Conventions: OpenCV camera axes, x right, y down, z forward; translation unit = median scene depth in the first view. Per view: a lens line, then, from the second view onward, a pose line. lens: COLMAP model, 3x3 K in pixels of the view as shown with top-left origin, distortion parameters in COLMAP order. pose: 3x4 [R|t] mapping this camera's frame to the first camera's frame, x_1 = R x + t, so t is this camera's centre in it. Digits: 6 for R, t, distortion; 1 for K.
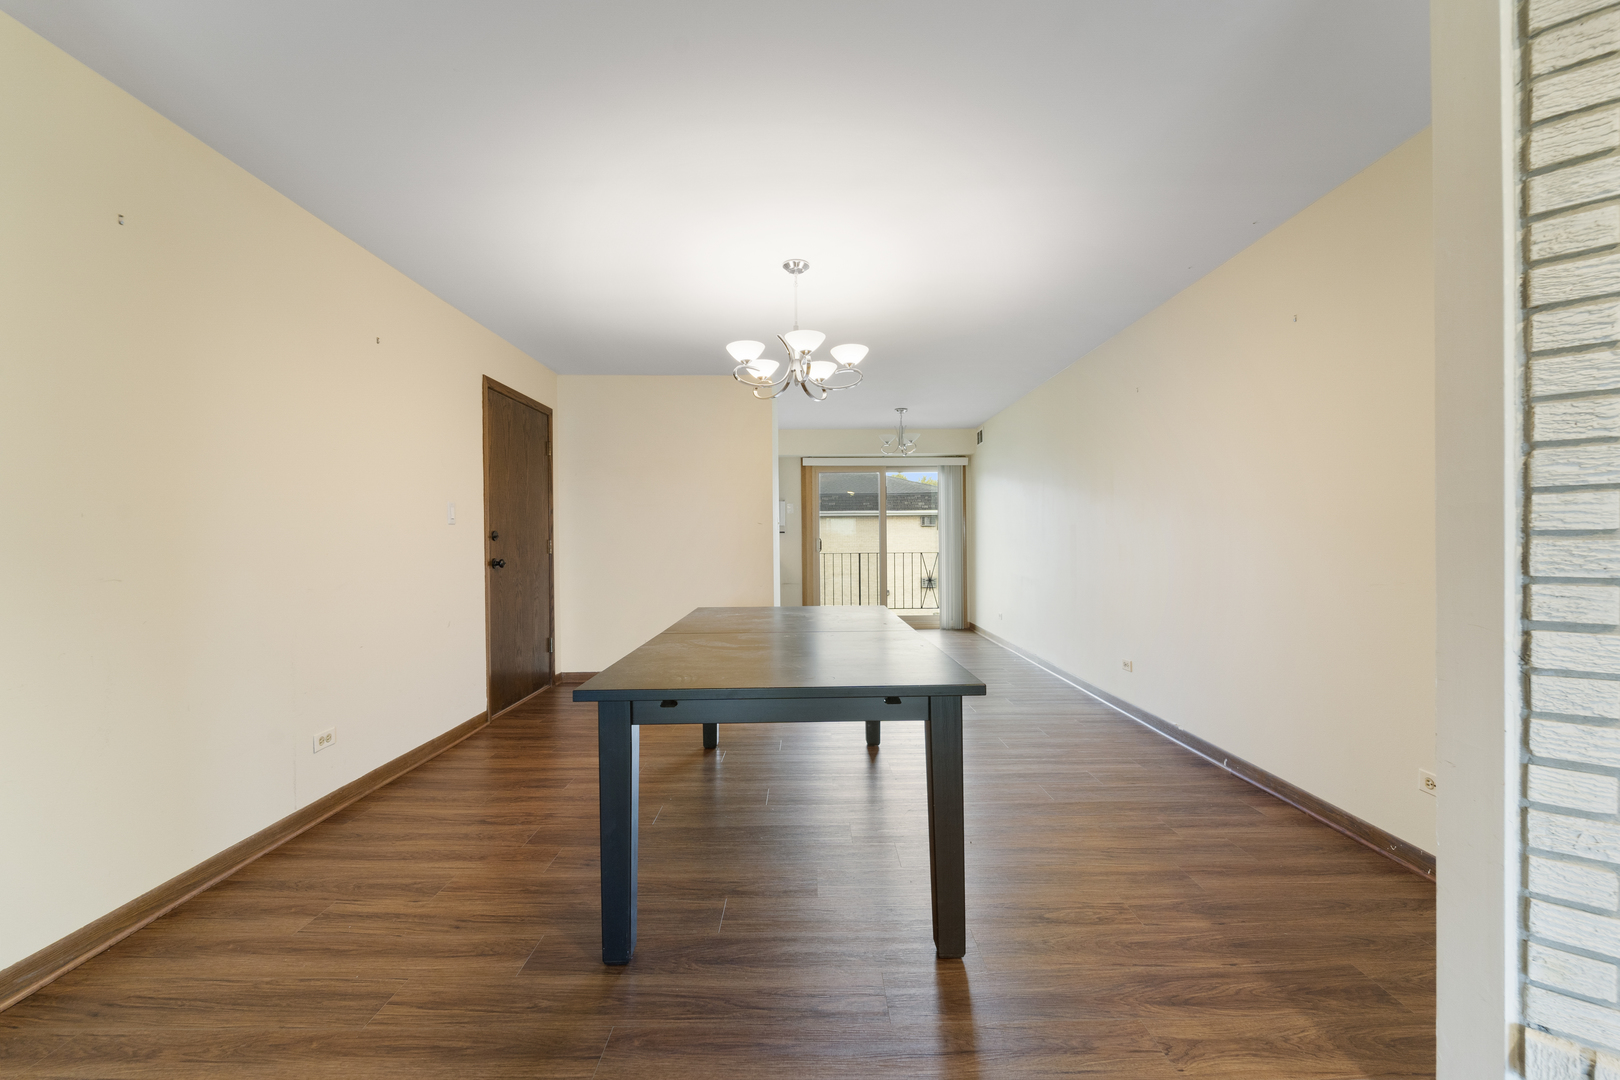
lens RADIAL K [[664.0, 0, 812.1], [0, 664.0, 548.9], [0, 0, 1]] dist [-0.001734, -0.000258]
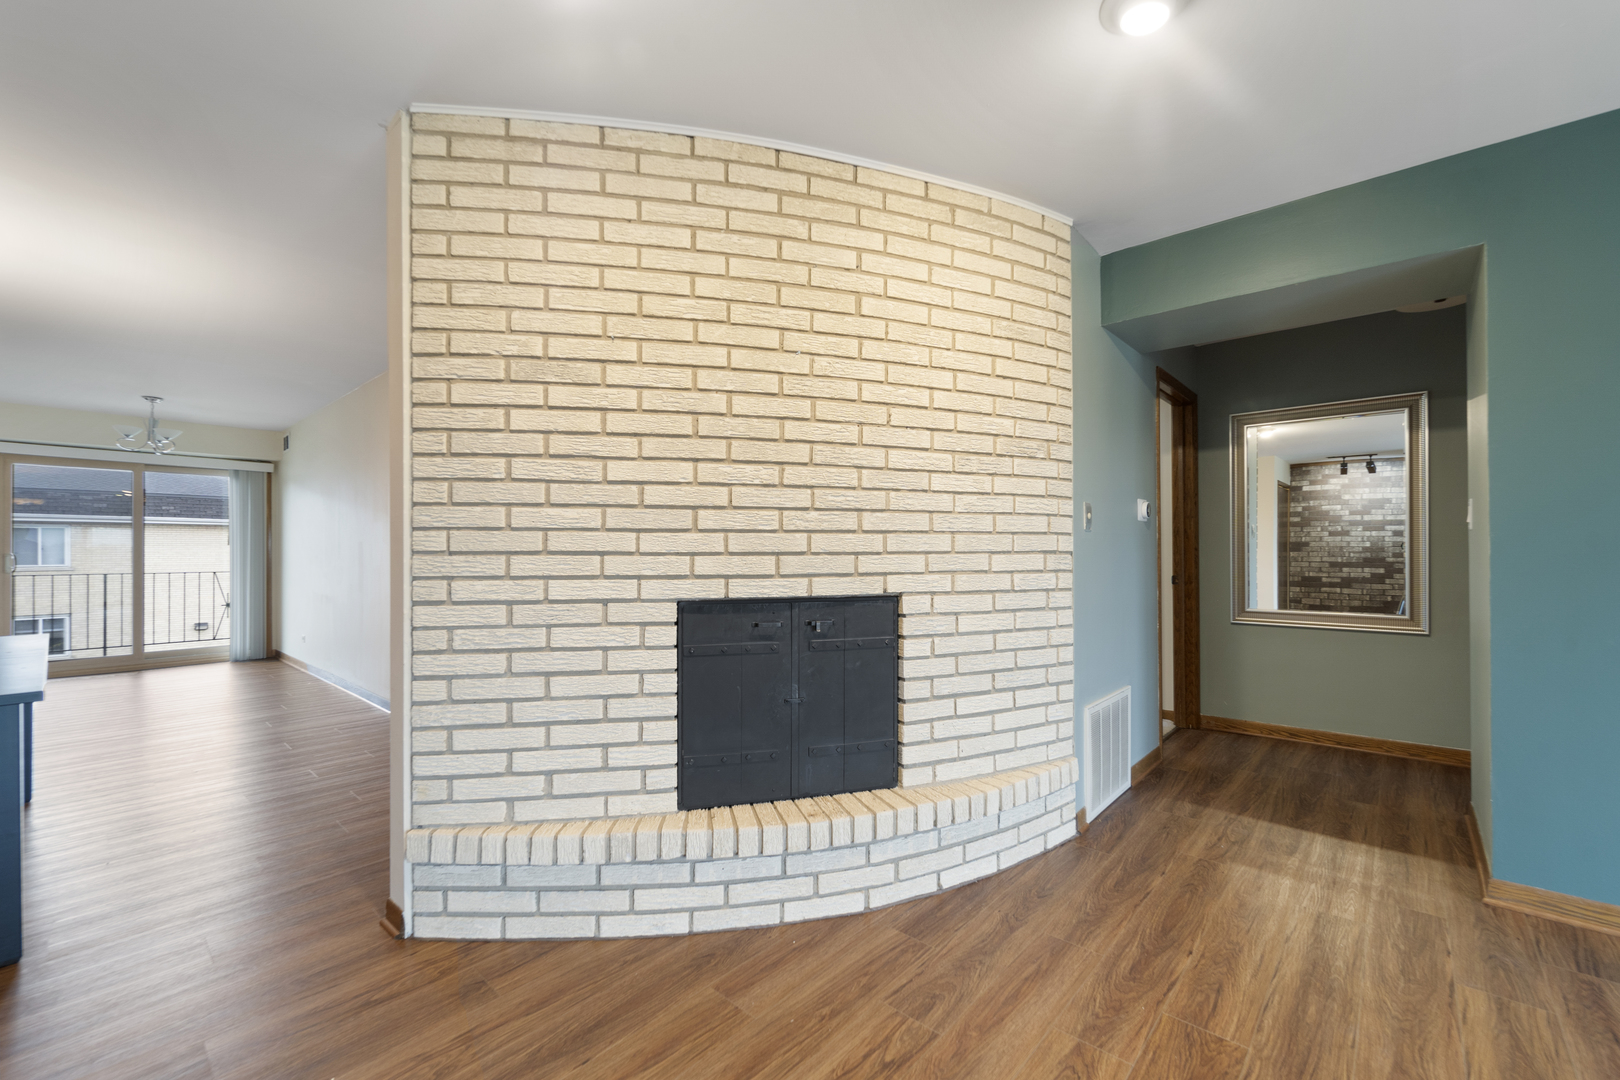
lens RADIAL K [[664.0, 0, 812.1], [0, 664.0, 548.9], [0, 0, 1]] dist [-0.001734, -0.000258]
pose [[0.666699, 0.011107, 0.745244, 0.060203], [0.008613, 0.999707, -0.022604, 0.002257], [-0.745277, 0.021489, 0.666408, -0.133438]]
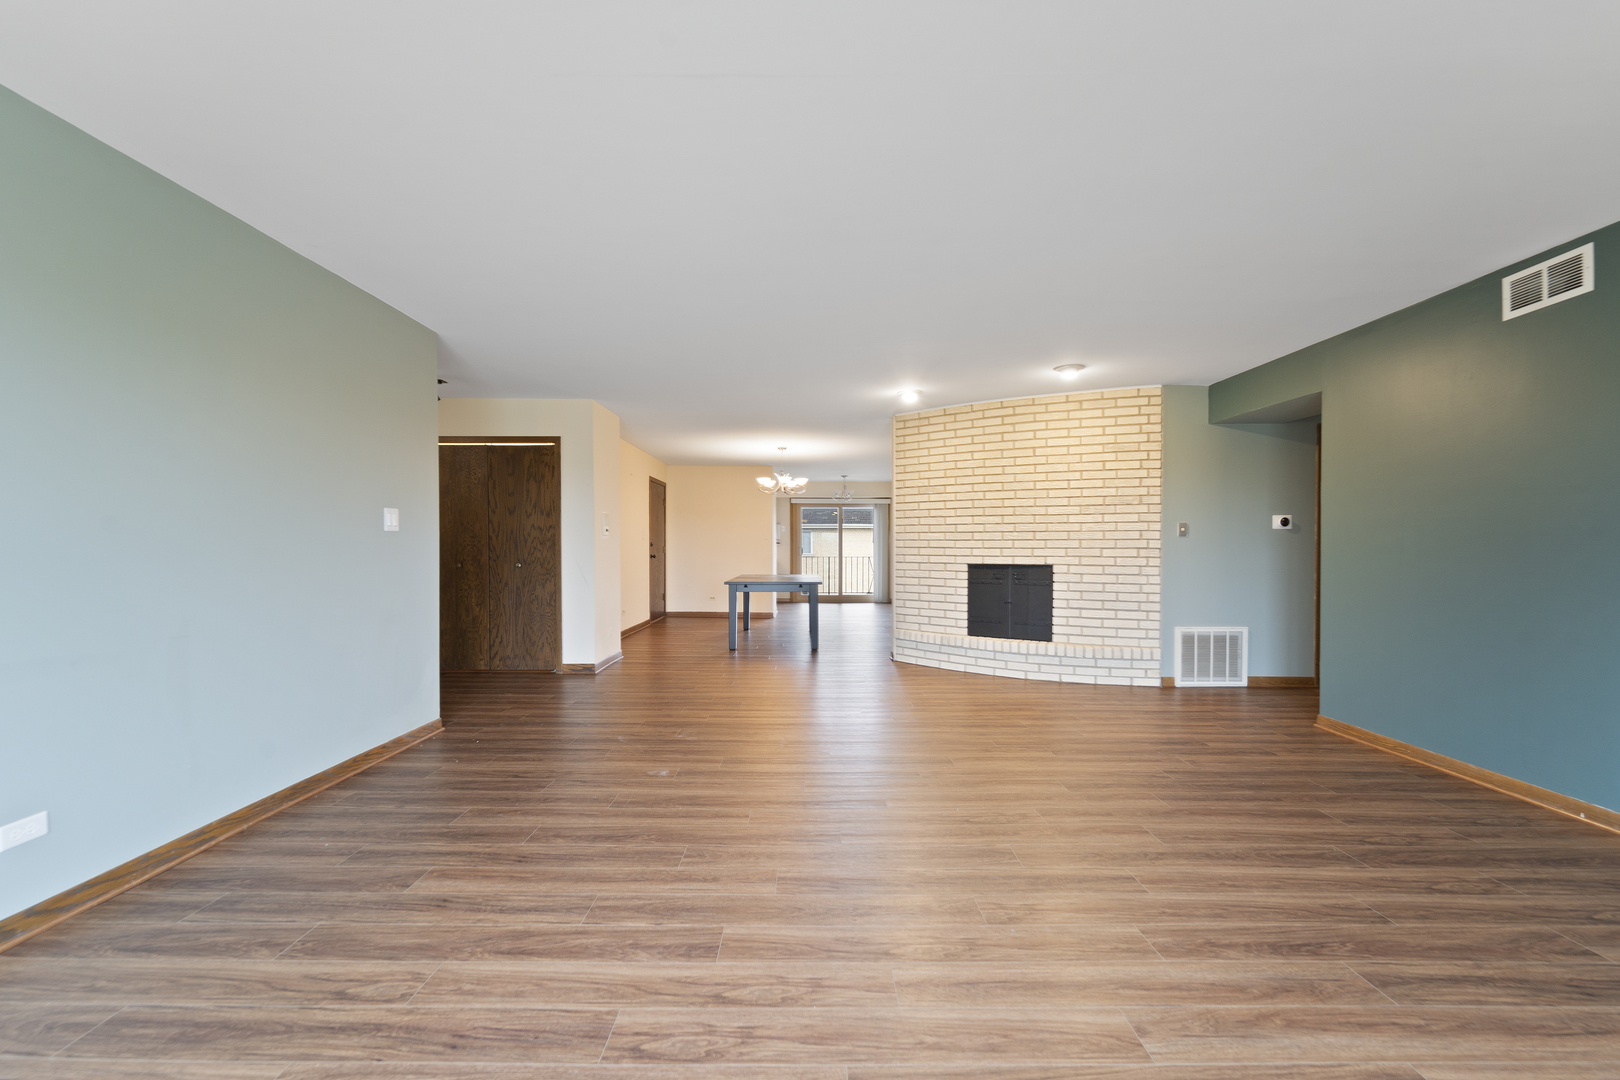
lens RADIAL K [[664.0, 0, 812.1], [0, 664.0, 548.9], [0, 0, 1]] dist [-0.001734, -0.000258]
pose [[0.999951, 0.009672, 0.002076, 0.037488], [-0.009651, 0.999904, -0.009985, 0.008482], [-0.002173, 0.009964, 0.999948, -0.704217]]
